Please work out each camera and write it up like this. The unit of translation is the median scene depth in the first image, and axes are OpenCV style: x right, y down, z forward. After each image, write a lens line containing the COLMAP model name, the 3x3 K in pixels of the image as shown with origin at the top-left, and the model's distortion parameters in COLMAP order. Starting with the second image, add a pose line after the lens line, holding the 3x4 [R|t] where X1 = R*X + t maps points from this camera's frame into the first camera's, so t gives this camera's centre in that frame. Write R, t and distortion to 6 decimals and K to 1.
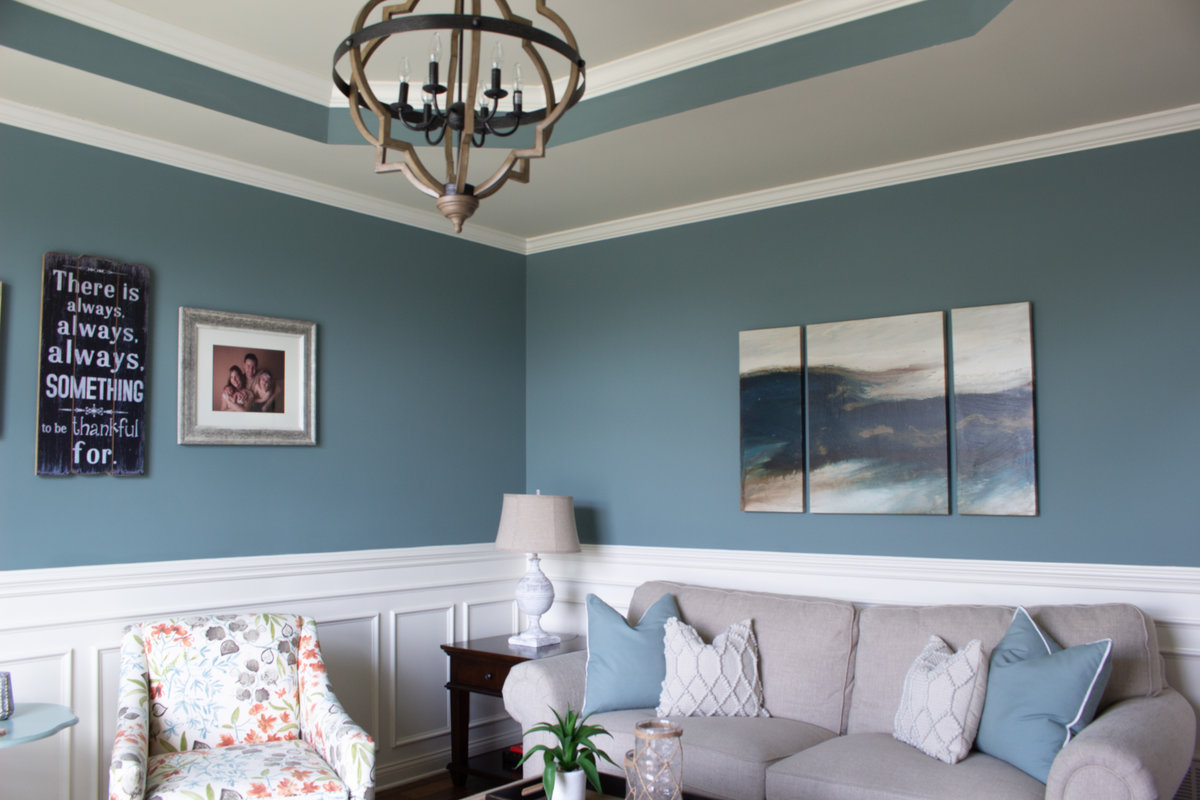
lens RADIAL K [[1007.4, 0, 600.0], [0, 1007.4, 400.0], [0, 0, 1]] dist [-0.147320, 0.135449]
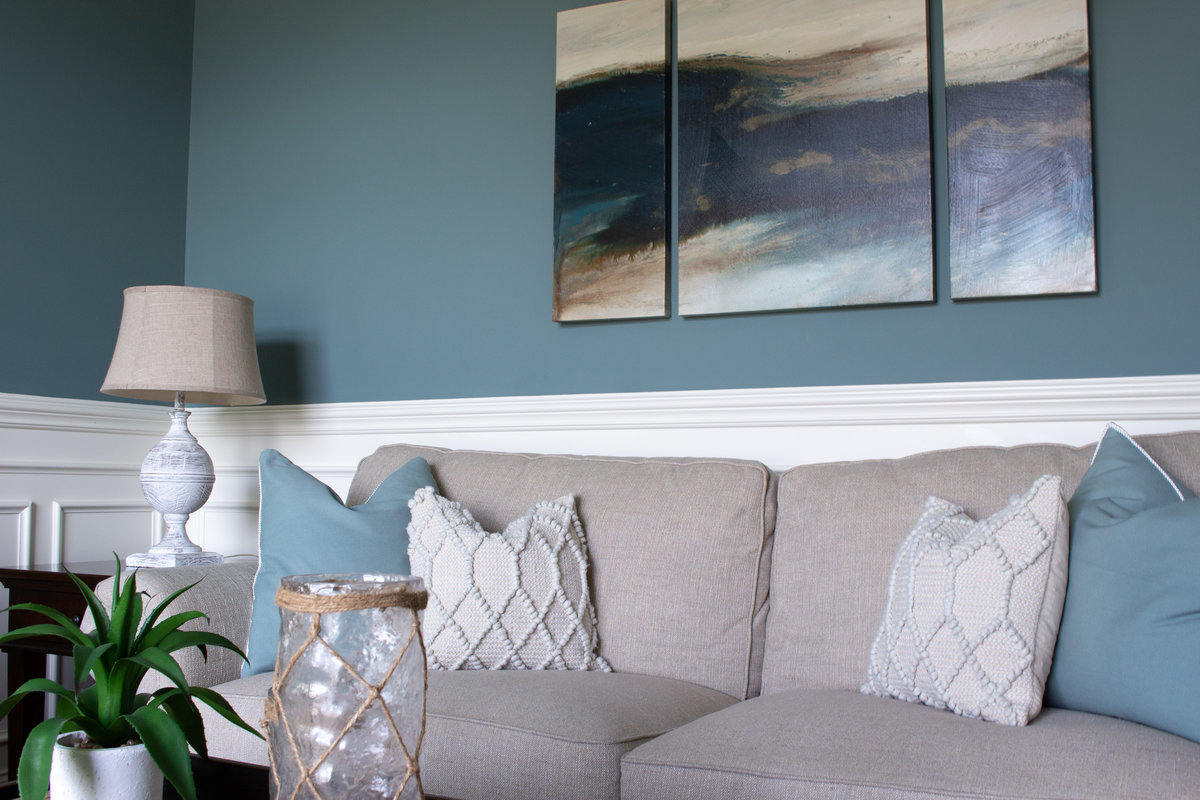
lens RADIAL K [[1189.5, 0, 600.0], [0, 1189.5, 400.0], [0, 0, 1]] dist [-0.107725, 0.028634]
pose [[0.979425, 0.019974, 0.200816, 0.037844], [-0.021883, 0.999734, 0.007294, 0.169911], [-0.200617, -0.011538, 0.979602, 0.389600]]
